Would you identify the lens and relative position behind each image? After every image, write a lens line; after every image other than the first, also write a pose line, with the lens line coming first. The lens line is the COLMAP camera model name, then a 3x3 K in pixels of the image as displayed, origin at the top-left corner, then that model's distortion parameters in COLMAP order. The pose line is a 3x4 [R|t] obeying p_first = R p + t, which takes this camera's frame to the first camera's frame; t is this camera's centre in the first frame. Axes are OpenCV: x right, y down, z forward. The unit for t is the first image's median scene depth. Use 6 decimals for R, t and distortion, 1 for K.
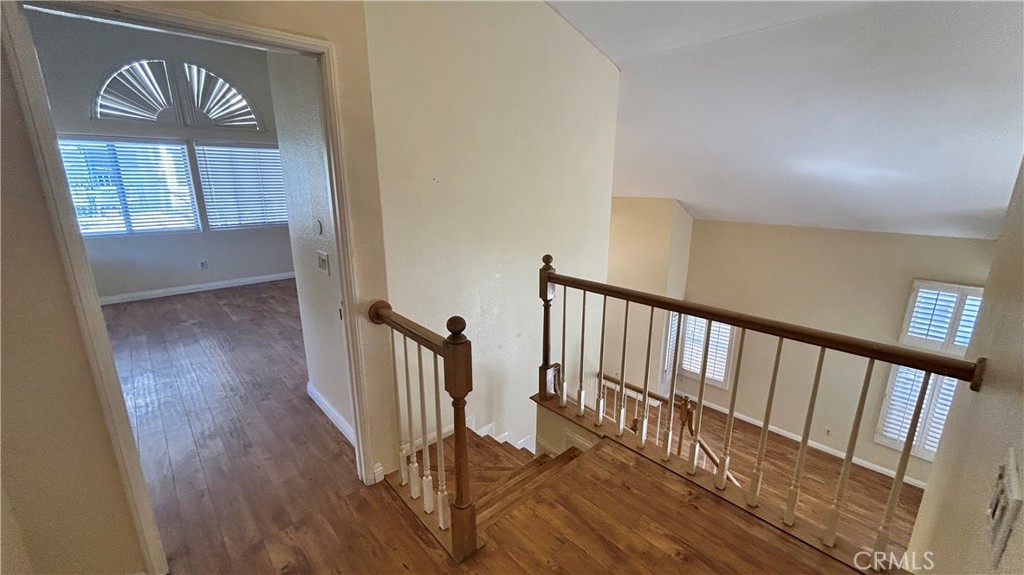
lens RADIAL K [[415.7, 0, 510.1], [0, 415.7, 288.3], [0, 0, 1]] dist [0.004207, 0.001148]
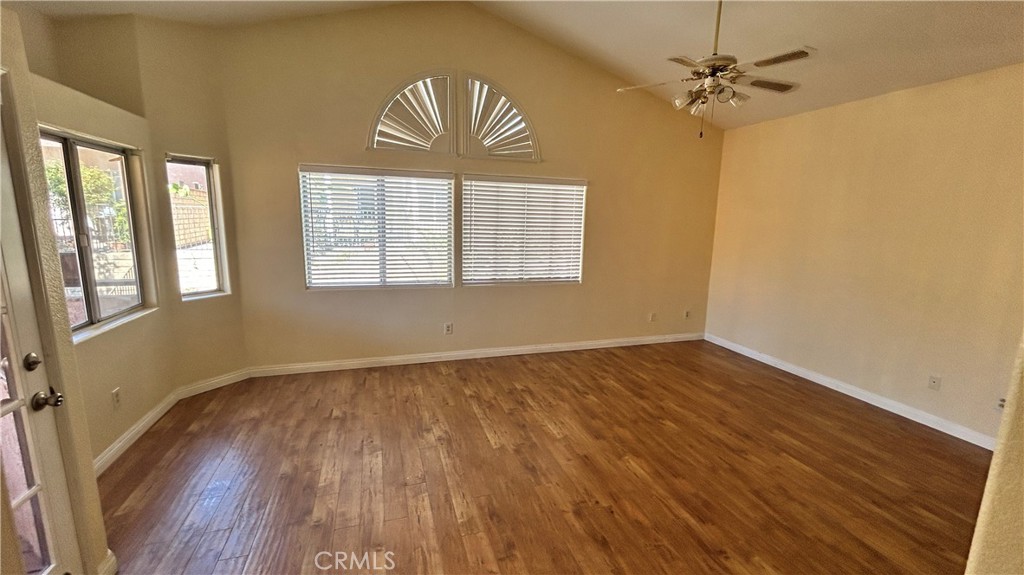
lens RADIAL K [[415.7, 0, 514.3], [0, 415.7, 287.9], [0, 0, 1]] dist [0.004207, 0.001148]
pose [[0.912623, 0.094087, -0.397827, -0.340862], [-0.128475, 0.989858, -0.060623, -0.106498], [0.388088, 0.106437, 0.915455, 0.345019]]
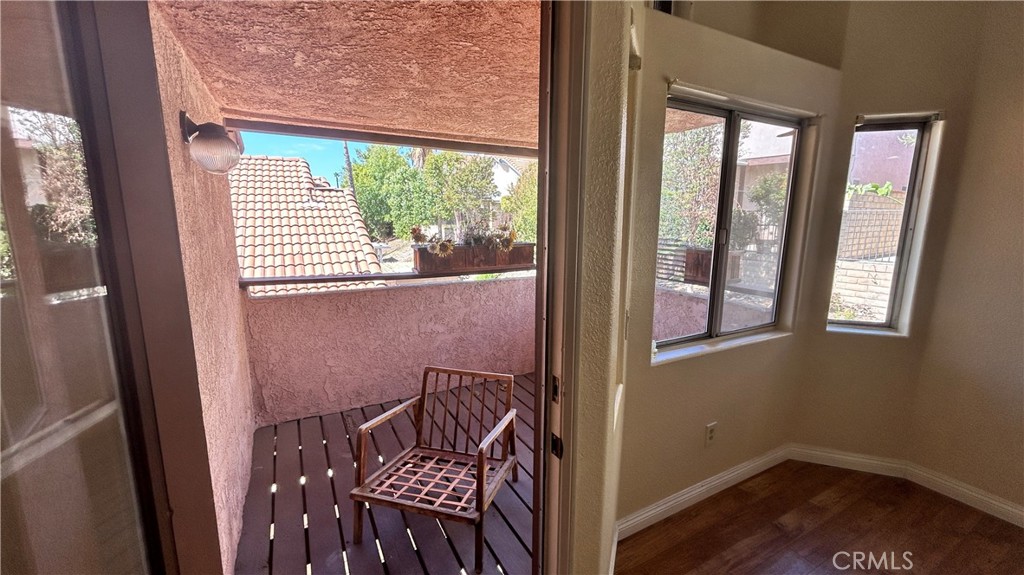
lens RADIAL K [[415.7, 0, 511.6], [0, 415.7, 286.8], [0, 0, 1]] dist [0.004207, 0.001148]
pose [[-0.230245, 0.164029, -0.959209, -0.559736], [-0.252157, 0.941970, 0.221608, -0.118638], [0.939896, 0.292895, -0.175523, 0.482876]]
